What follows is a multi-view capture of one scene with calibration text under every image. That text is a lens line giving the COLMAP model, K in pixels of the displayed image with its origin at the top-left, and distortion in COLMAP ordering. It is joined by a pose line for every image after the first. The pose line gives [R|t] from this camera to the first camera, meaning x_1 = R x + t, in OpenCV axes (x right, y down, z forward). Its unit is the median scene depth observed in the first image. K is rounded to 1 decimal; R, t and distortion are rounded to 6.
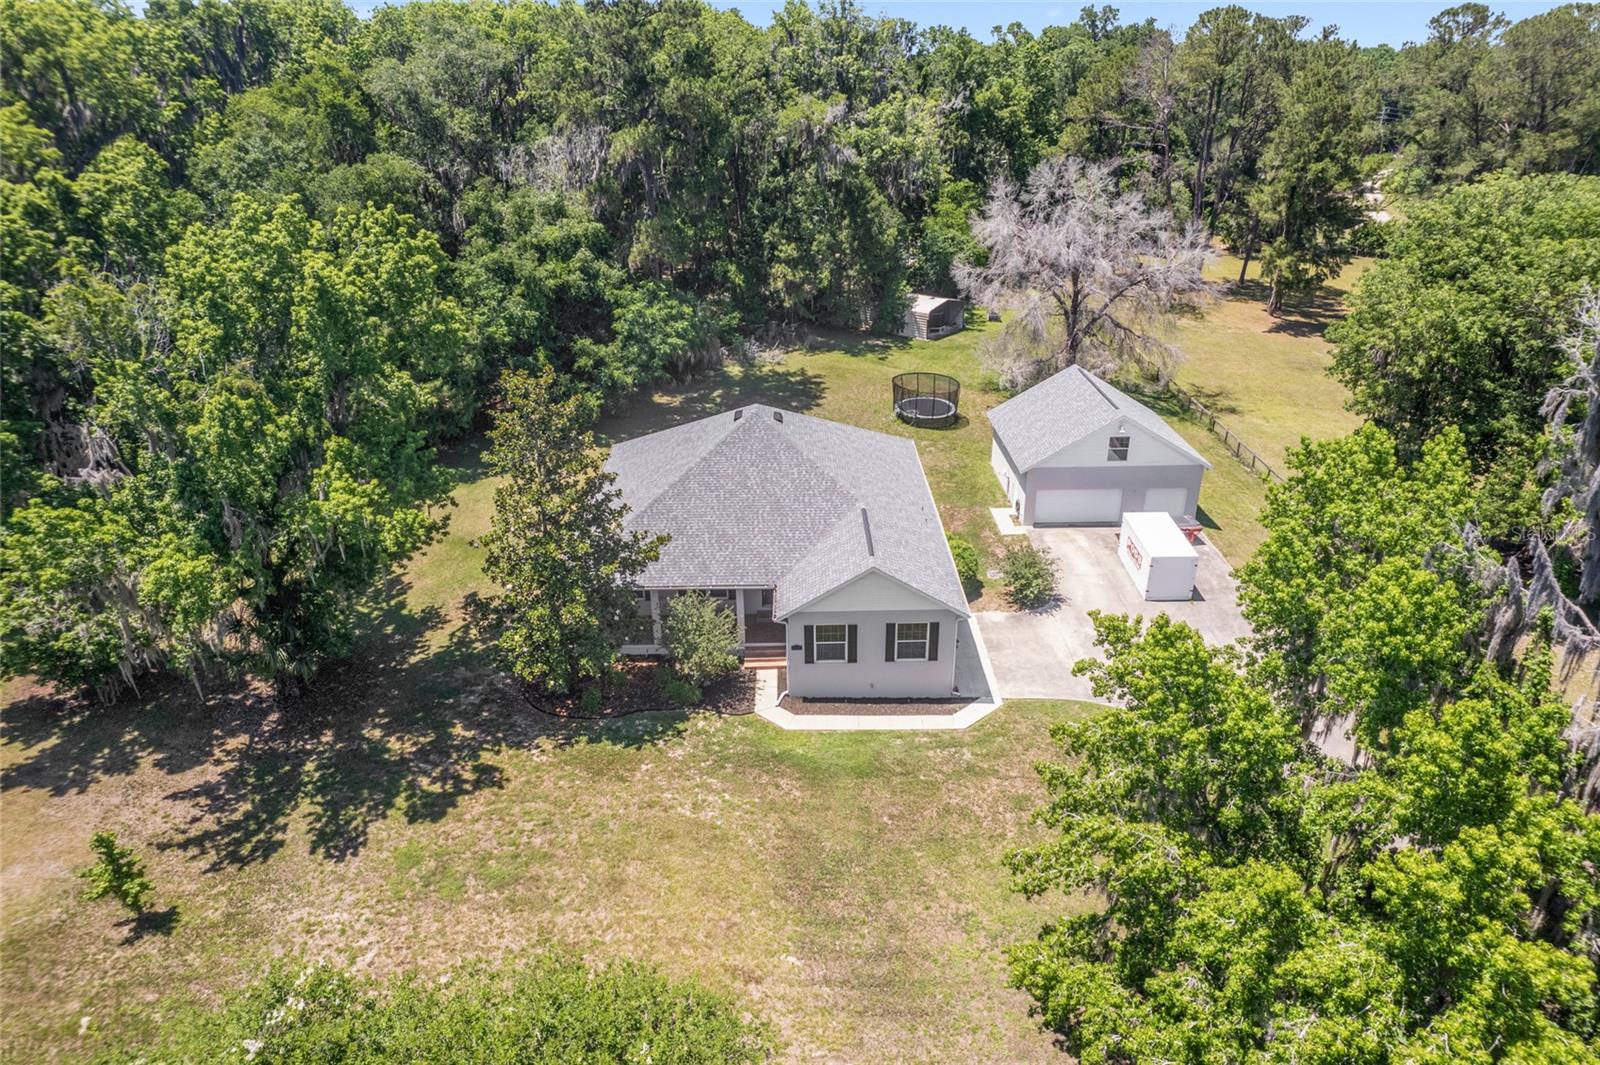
lens RADIAL K [[1034.0, 0, 796.7], [0, 1034.0, 531.7], [0, 0, 1]] dist [-0.068628, 0.056112]
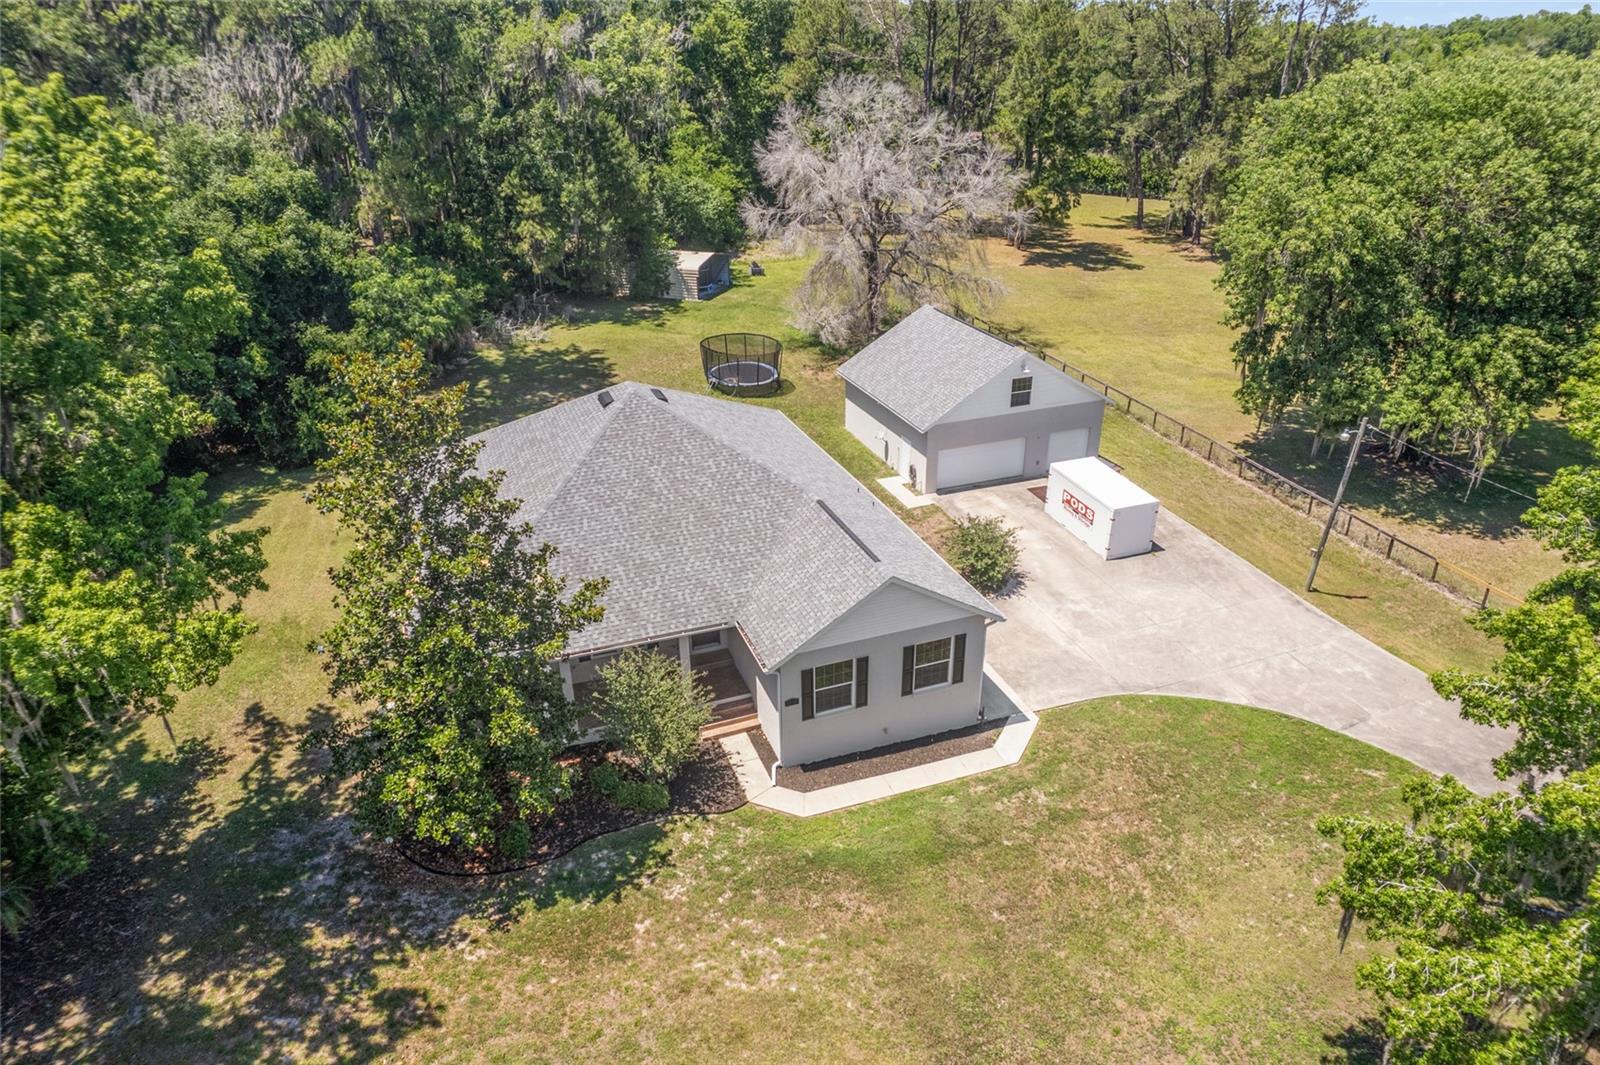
lens RADIAL K [[1034.0, 0, 802.2], [0, 1034.0, 536.5], [0, 0, 1]] dist [-0.068628, 0.056112]
pose [[0.939145, -0.149858, 0.309109, -0.179862], [0.142000, 0.988707, 0.047902, -0.033240], [-0.312797, -0.001094, 0.949819, 0.274996]]
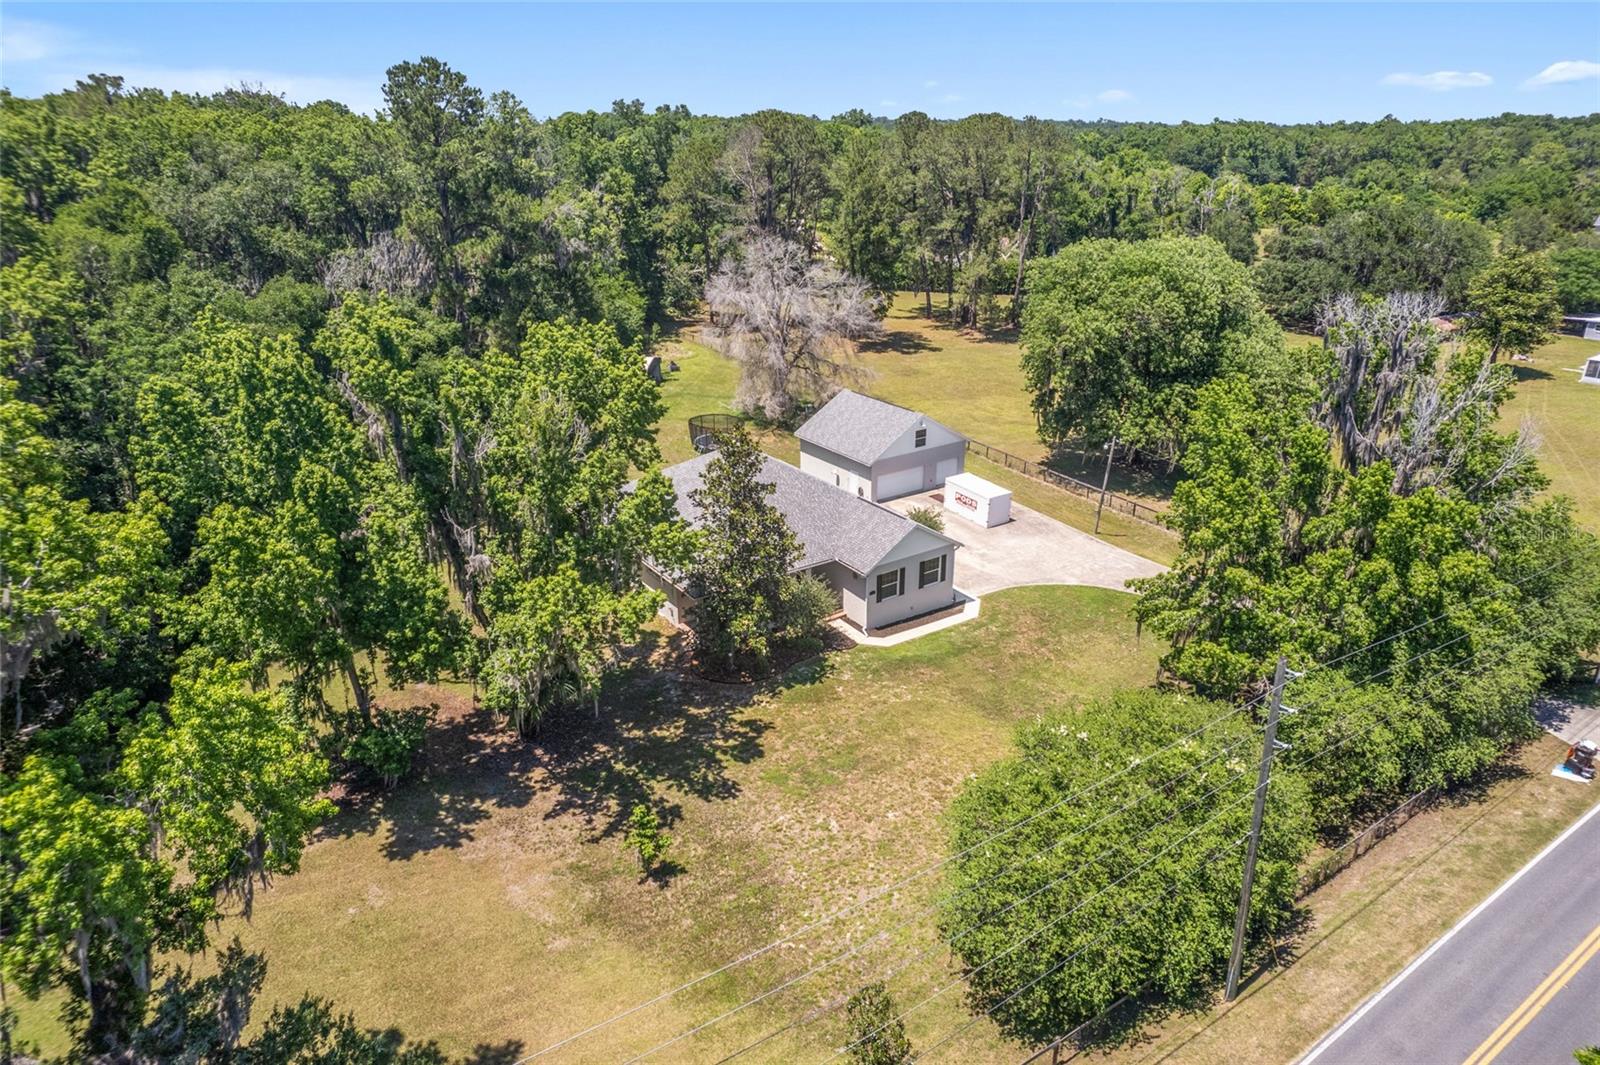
lens RADIAL K [[1034.0, 0, 806.0], [0, 1034.0, 535.7], [0, 0, 1]] dist [-0.068628, 0.056112]
pose [[0.829929, -0.204397, 0.519076, -0.732050], [0.227321, 0.973616, 0.019928, -0.014678], [-0.509454, 0.101458, 0.854495, -0.182705]]
